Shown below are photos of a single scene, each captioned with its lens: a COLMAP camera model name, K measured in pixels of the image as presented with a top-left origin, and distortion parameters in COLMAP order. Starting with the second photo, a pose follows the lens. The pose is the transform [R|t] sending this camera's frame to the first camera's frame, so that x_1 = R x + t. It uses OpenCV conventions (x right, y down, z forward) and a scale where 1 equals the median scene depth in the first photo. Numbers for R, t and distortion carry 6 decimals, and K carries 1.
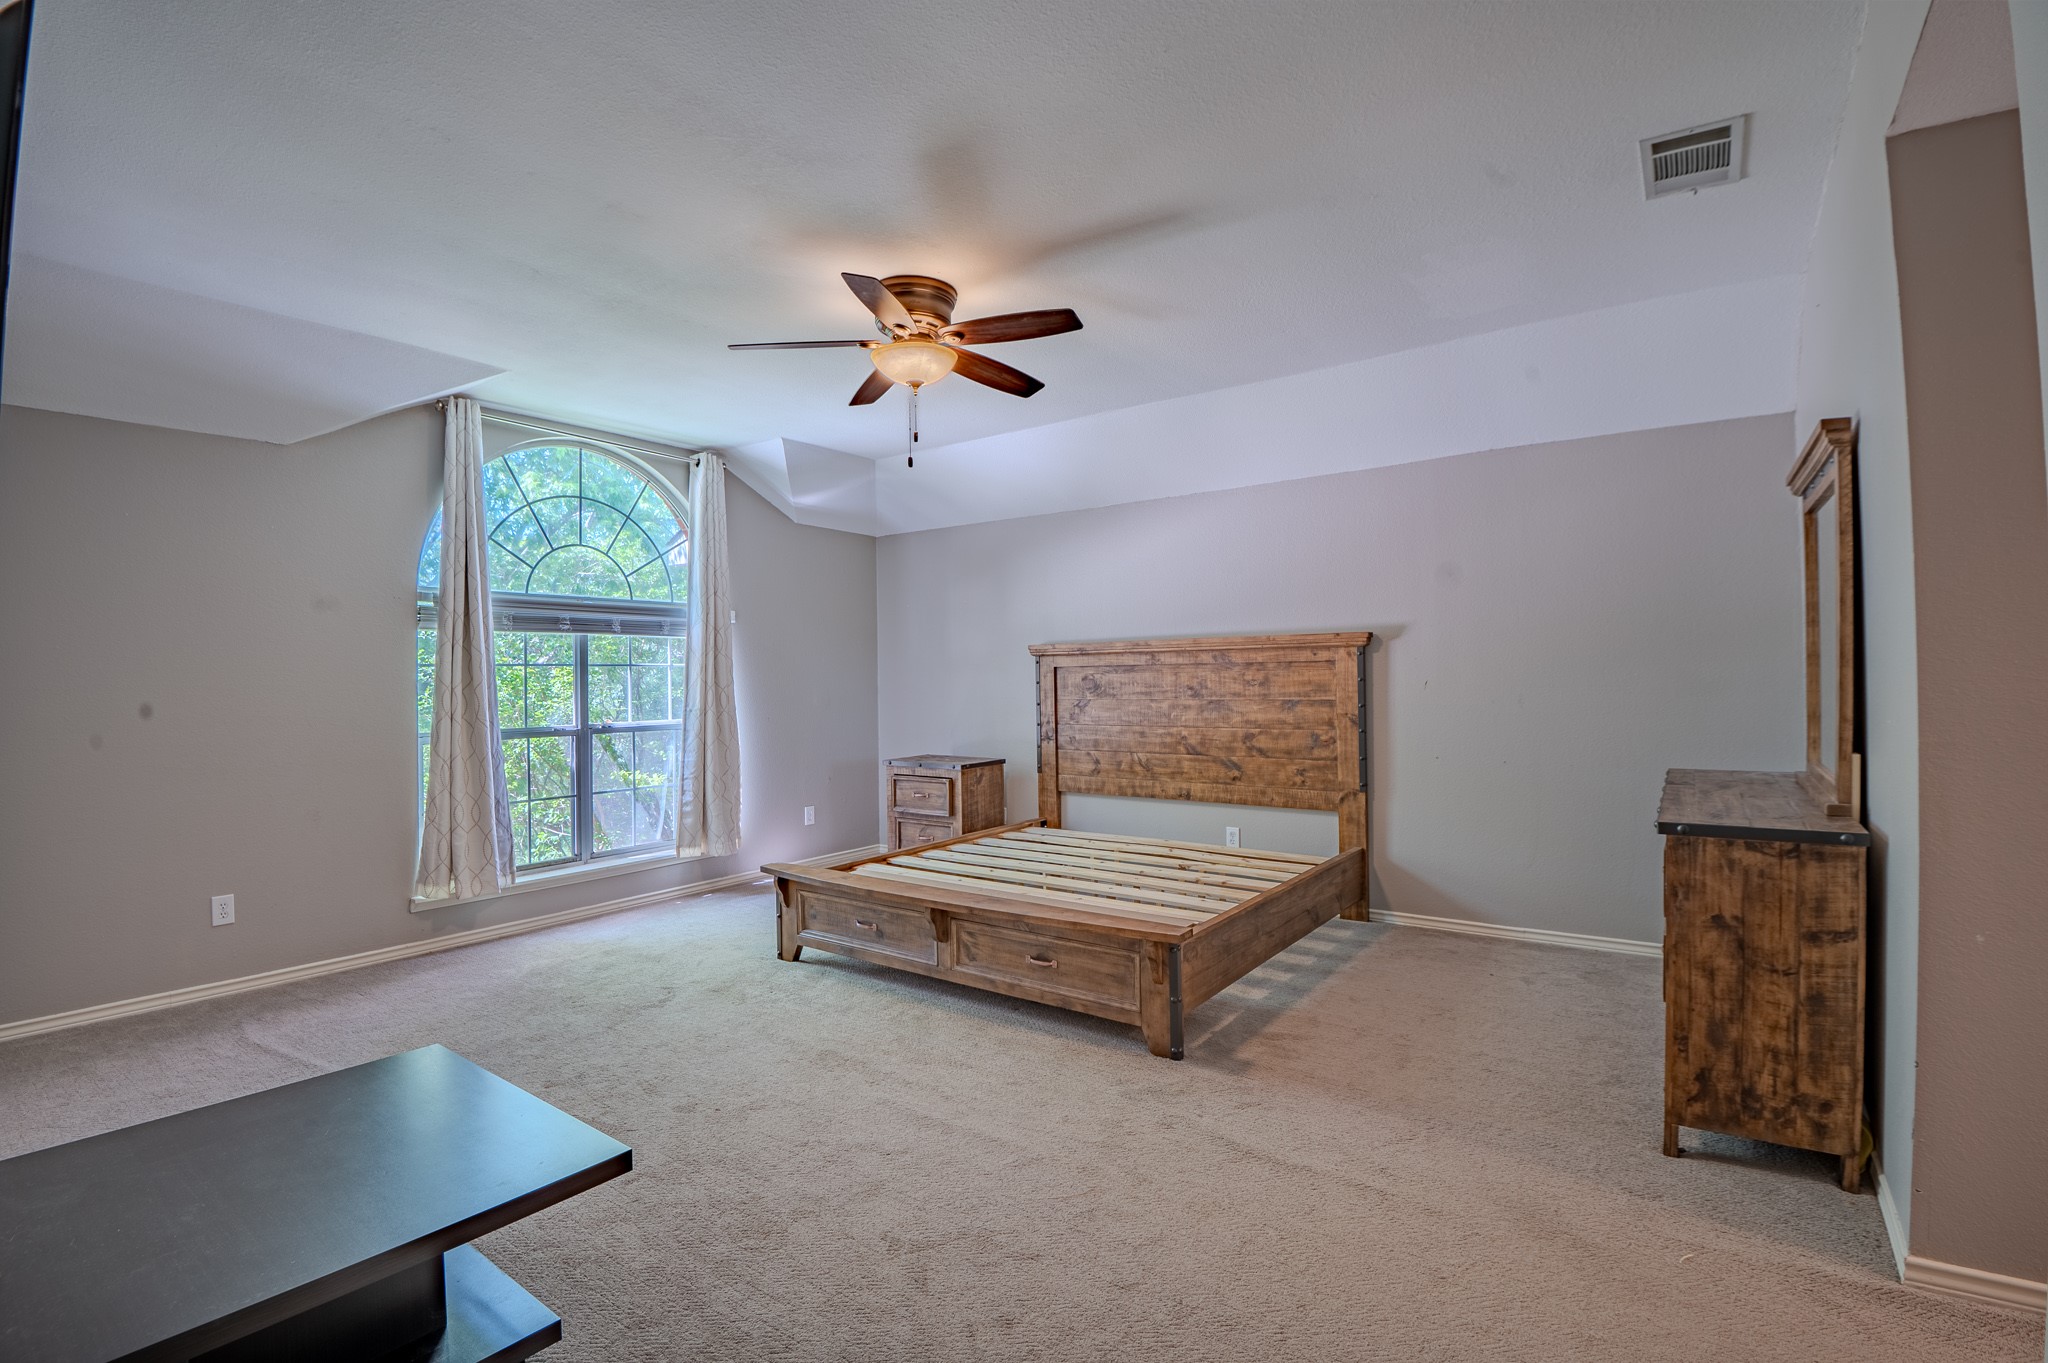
lens RADIAL K [[936.9, 0, 1024.7], [0, 936.9, 671.8], [0, 0, 1]] dist [-0.031960, -0.006995]
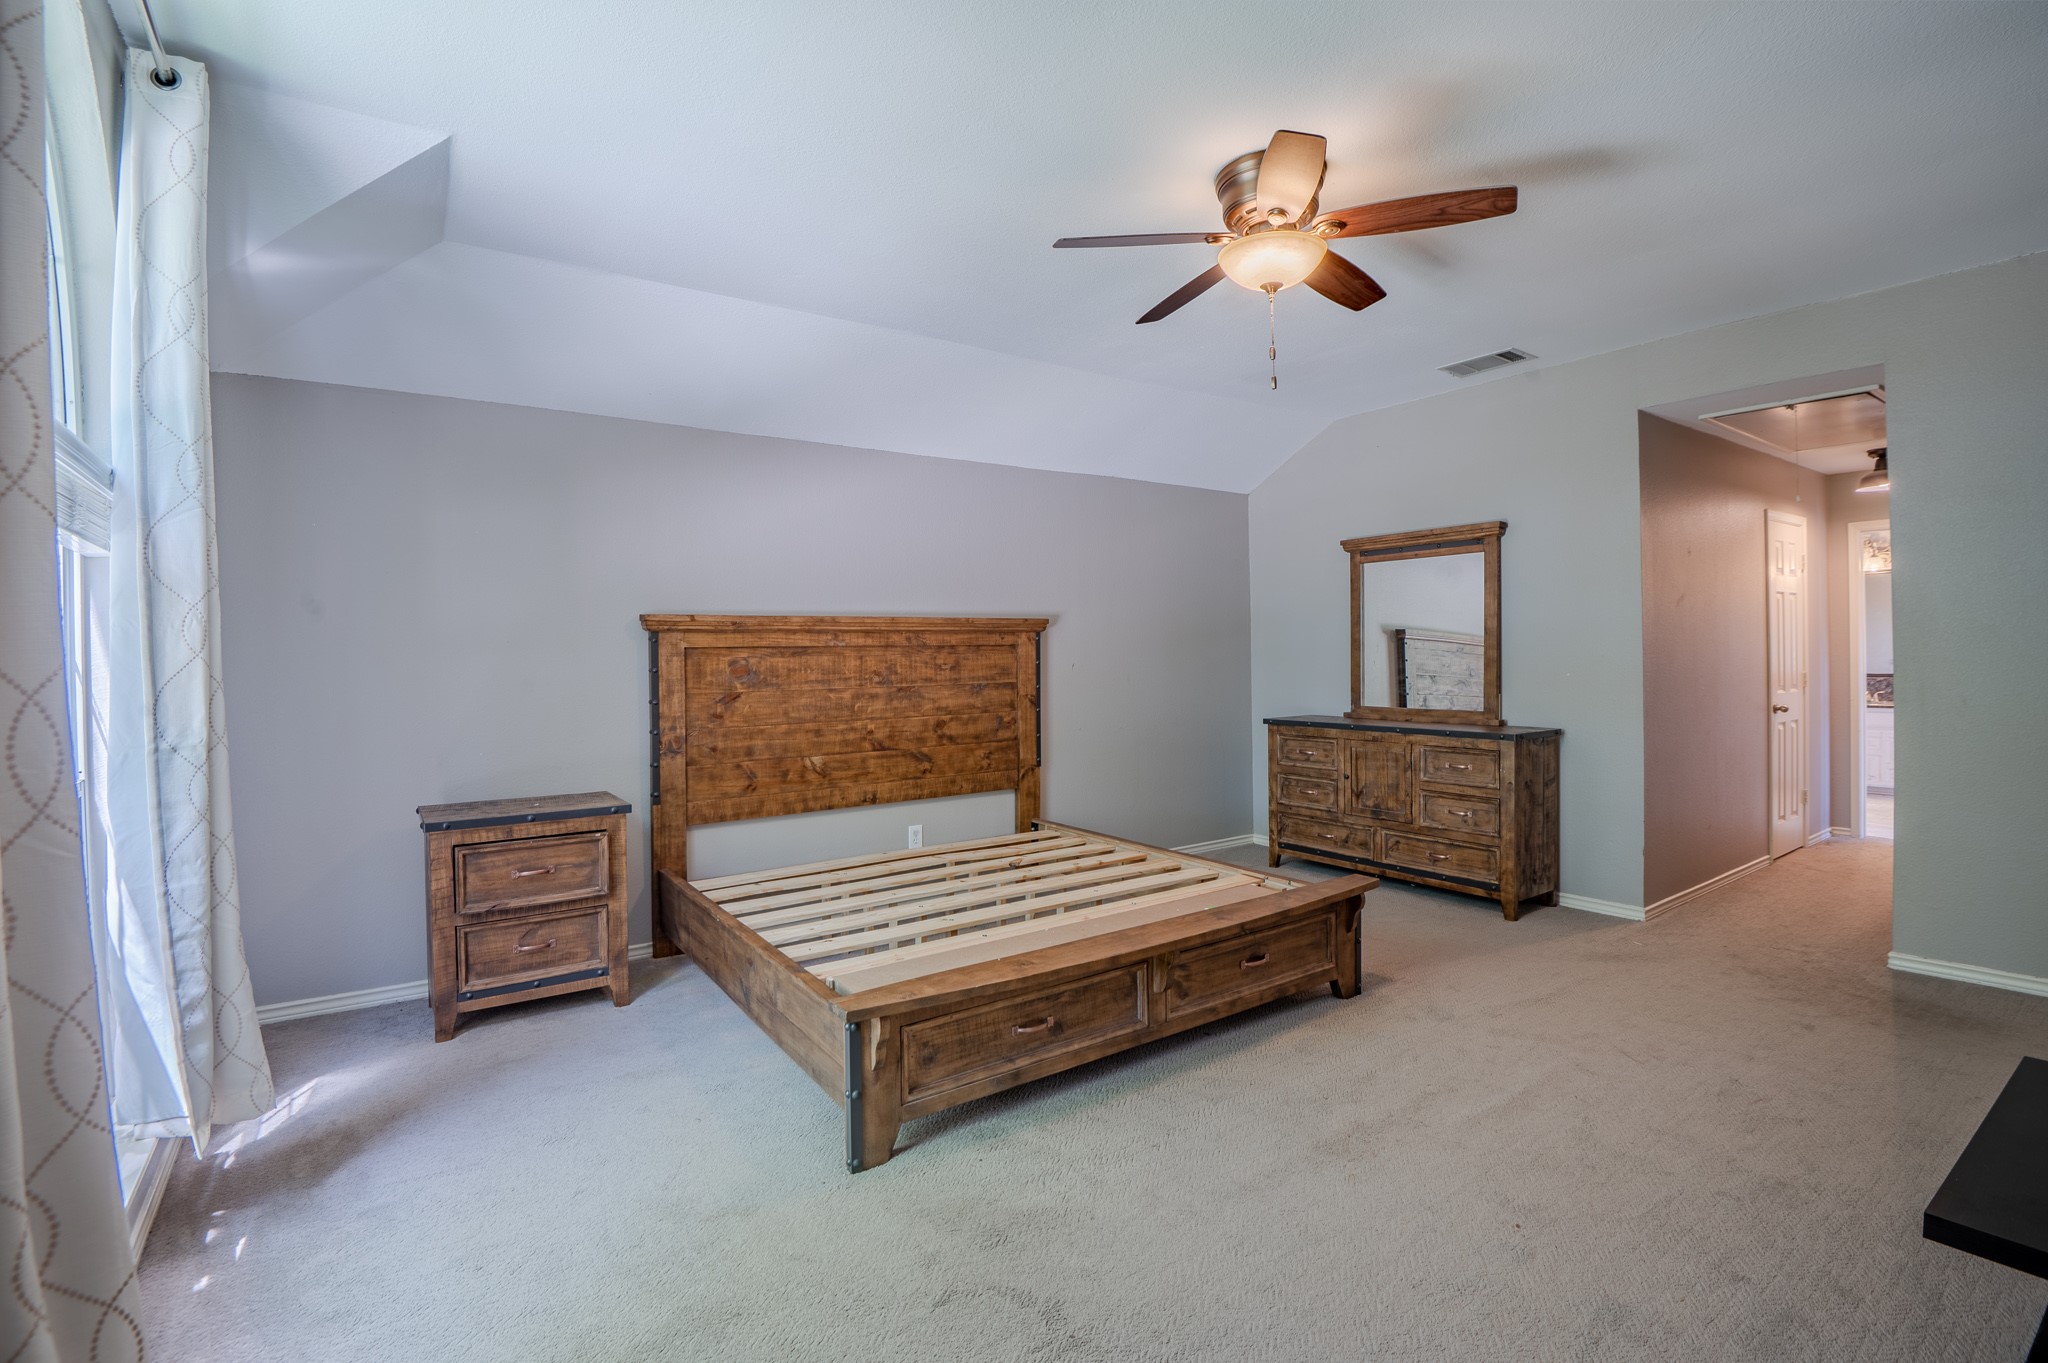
lens RADIAL K [[936.9, 0, 1021.4], [0, 936.9, 673.8], [0, 0, 1]] dist [-0.031960, -0.006995]
pose [[0.327724, -0.009617, 0.944725, -0.608050], [0.005797, 0.999950, 0.008168, 0.011114], [-0.944756, 0.002800, 0.327763, 0.601412]]
